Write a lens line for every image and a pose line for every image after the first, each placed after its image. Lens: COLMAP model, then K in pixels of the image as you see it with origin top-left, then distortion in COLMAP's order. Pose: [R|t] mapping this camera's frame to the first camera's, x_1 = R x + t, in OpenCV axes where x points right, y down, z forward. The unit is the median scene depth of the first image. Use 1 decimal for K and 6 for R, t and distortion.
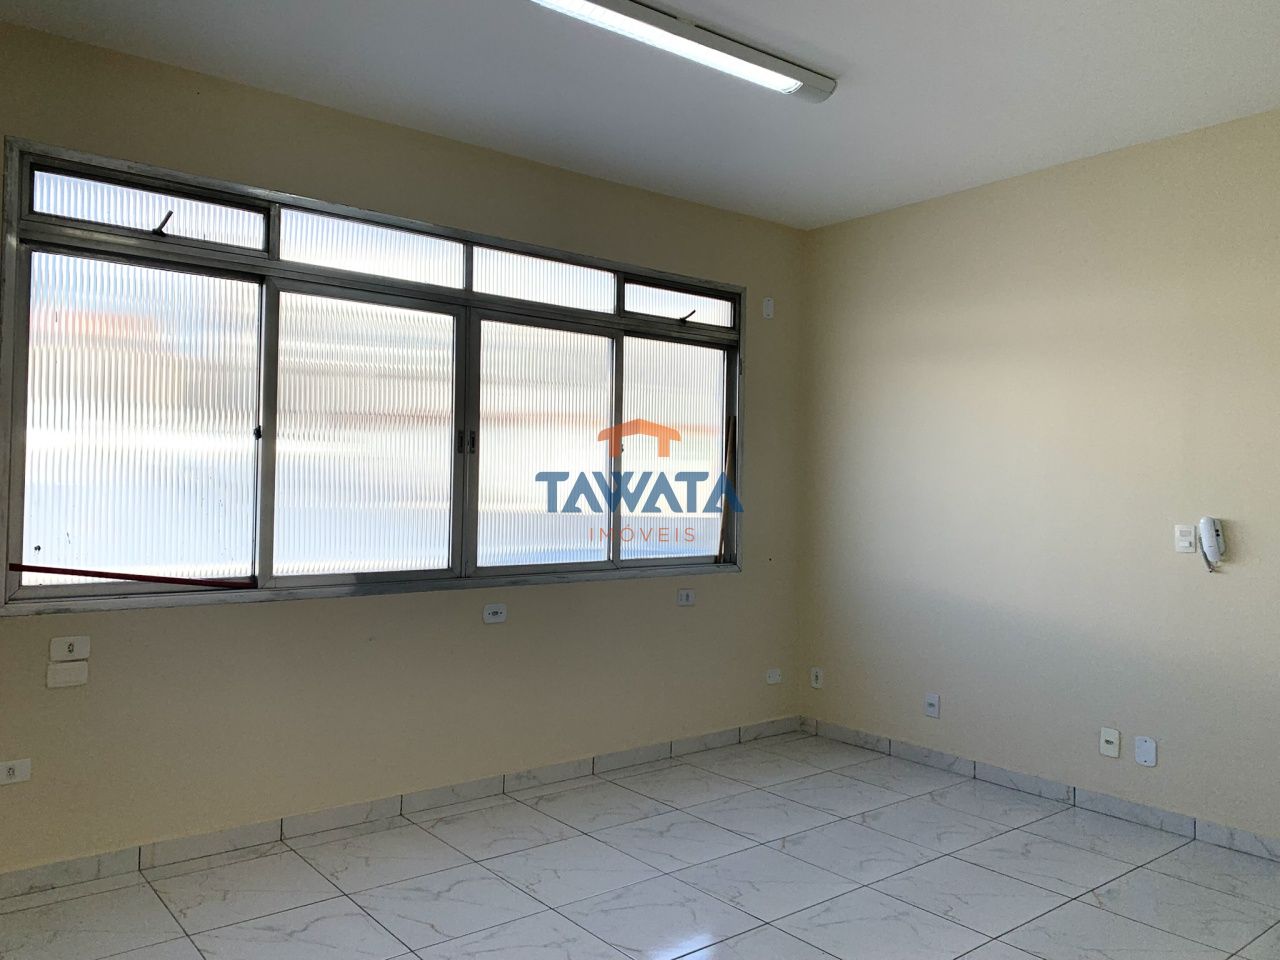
lens RADIAL K [[977.0, 0, 626.9], [0, 977.0, 469.2], [0, 0, 1]] dist [0.047401, -0.057300]
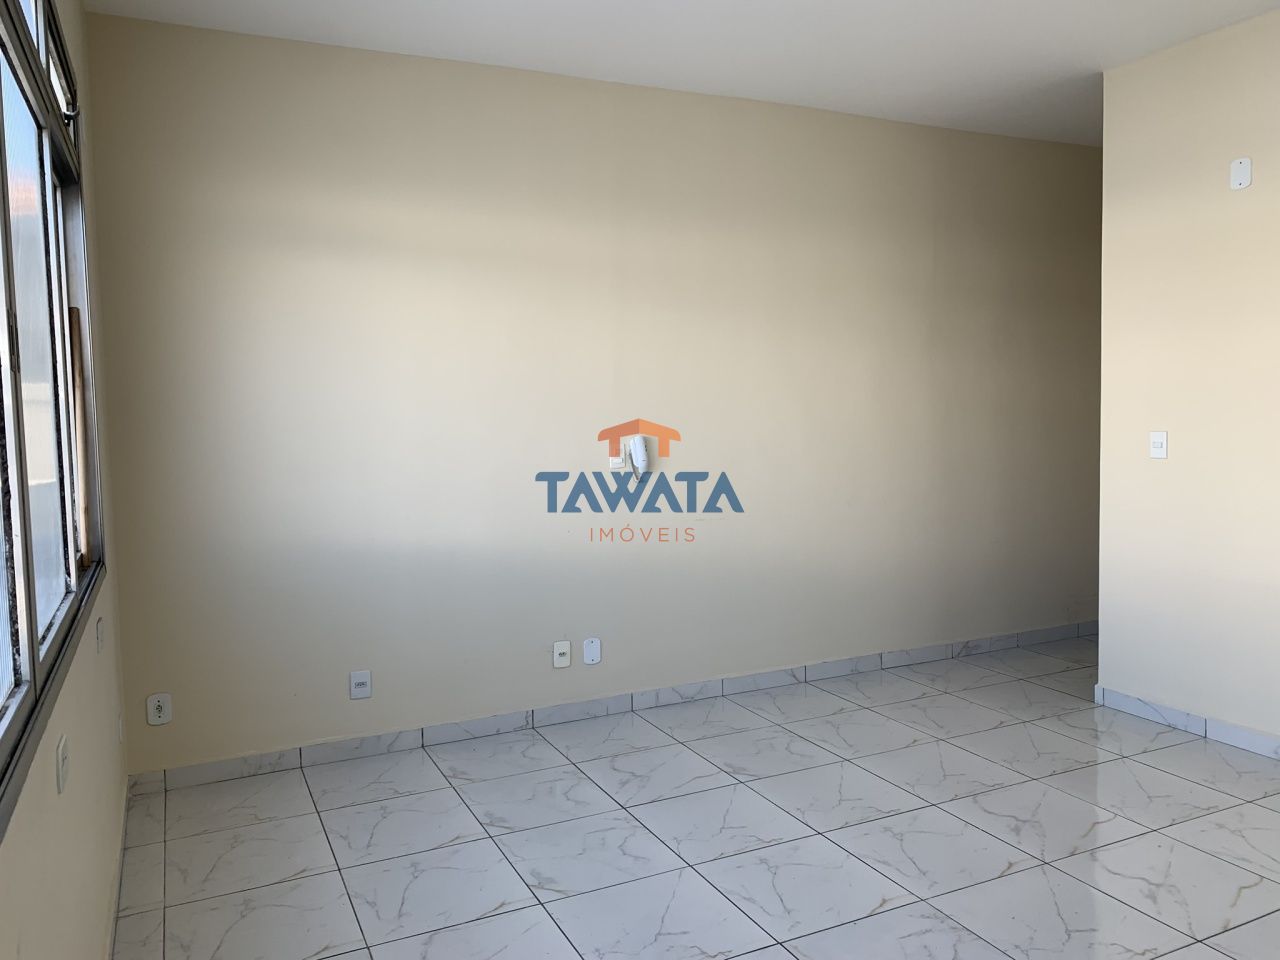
lens RADIAL K [[977.0, 0, 645.3], [0, 977.0, 474.3], [0, 0, 1]] dist [0.047401, -0.057300]
pose [[0.222635, -0.096510, 0.970113, -0.482158], [0.005996, 0.995205, 0.097630, -0.016308], [-0.974883, -0.015919, 0.222147, 0.677739]]
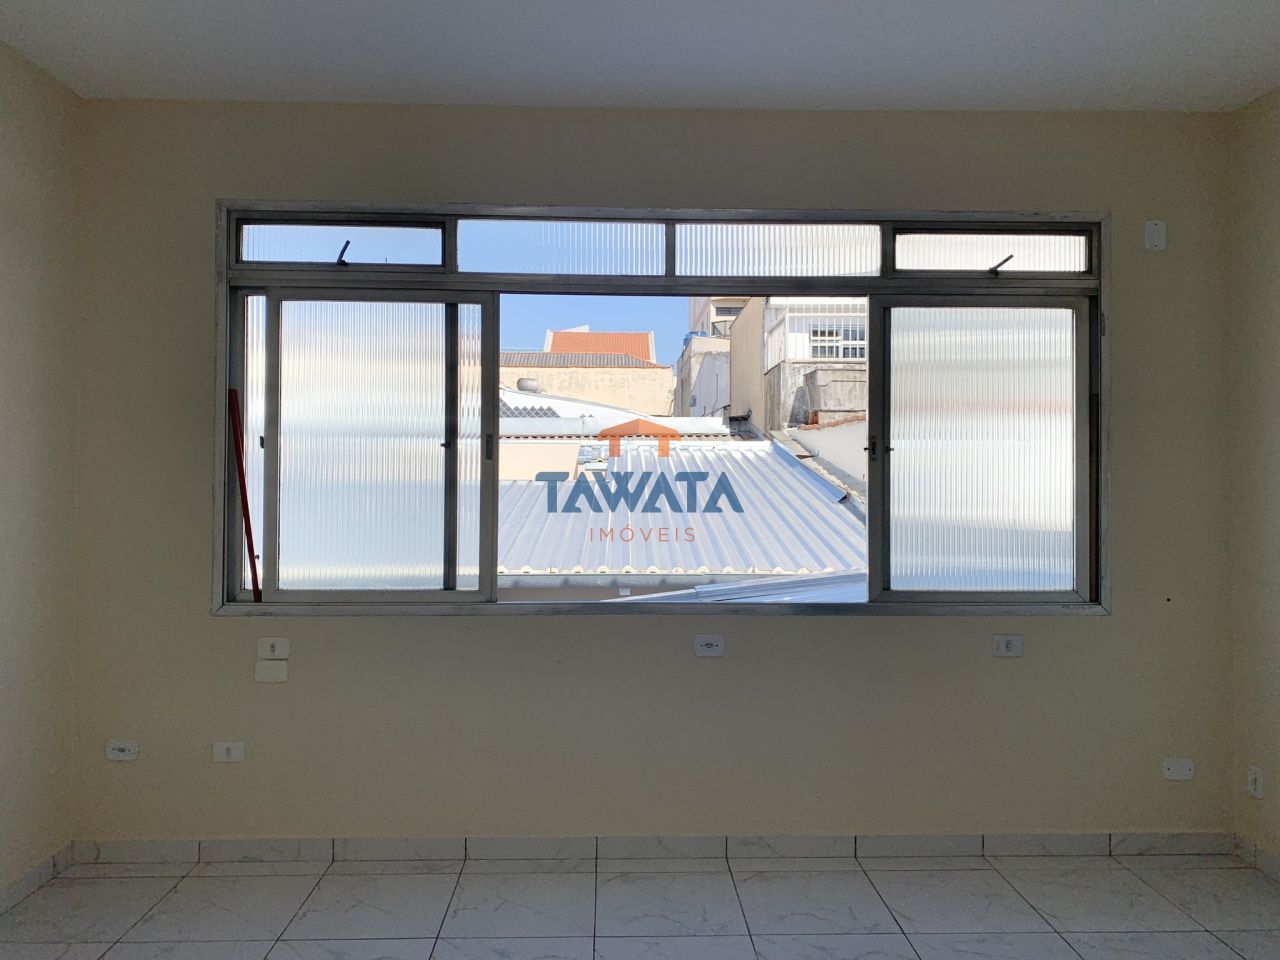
lens RADIAL K [[977.0, 0, 645.7], [0, 977.0, 481.2], [0, 0, 1]] dist [0.047401, -0.057300]
pose [[0.800642, -0.023080, -0.598699, 0.345081], [0.022168, 0.999715, -0.008893, 0.010000], [0.598733, -0.006152, 0.800925, 0.286329]]
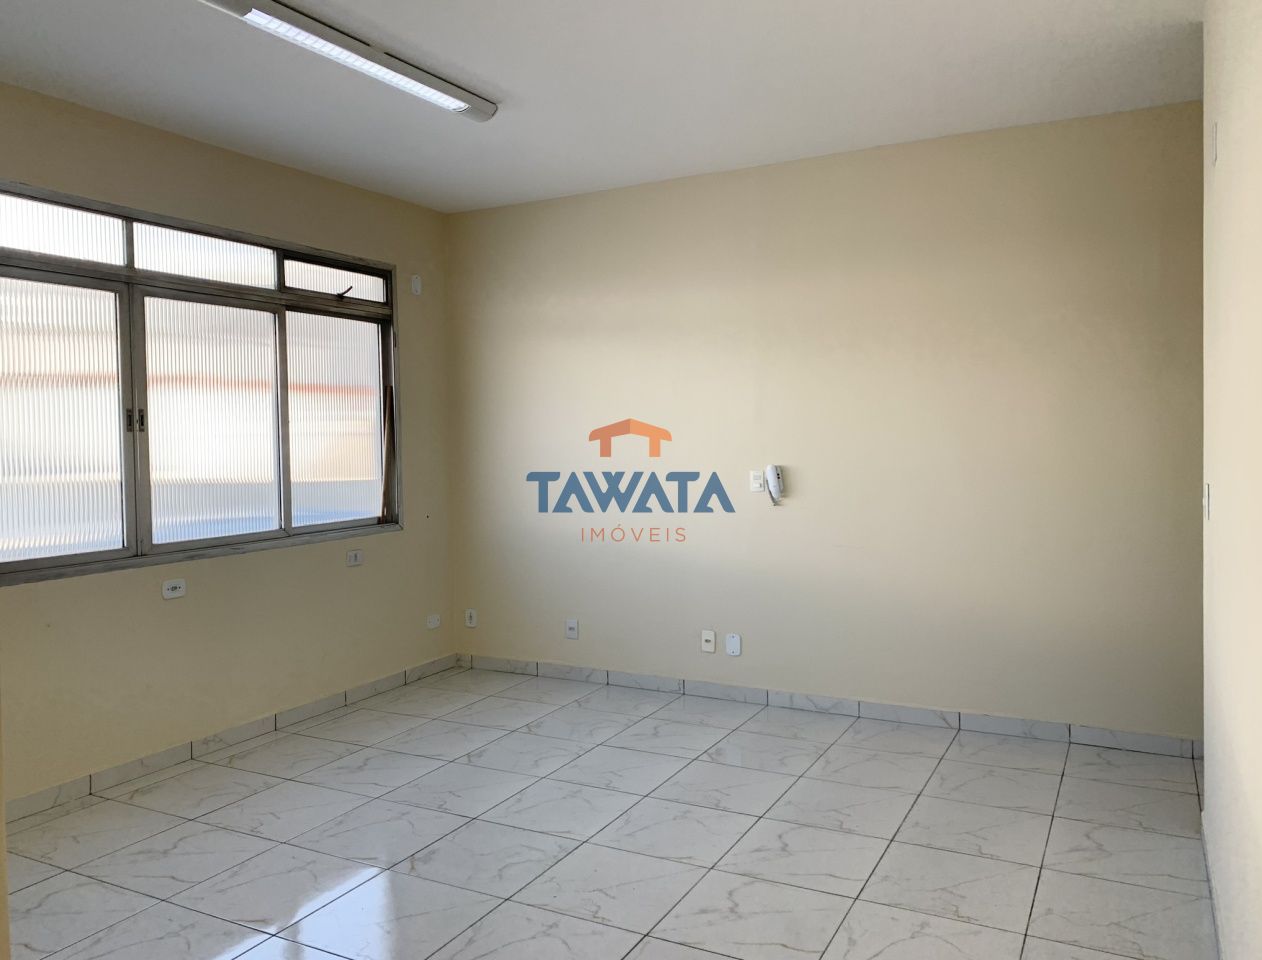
lens RADIAL K [[979.6, 0, 625.1], [0, 979.6, 469.5], [0, 0, 1]] dist [0.008673, -0.020366]
pose [[0.916698, -0.045530, 0.396979, -0.106163], [0.023692, 0.997932, 0.059745, -0.025819], [-0.398878, -0.045363, 0.915881, -0.116631]]
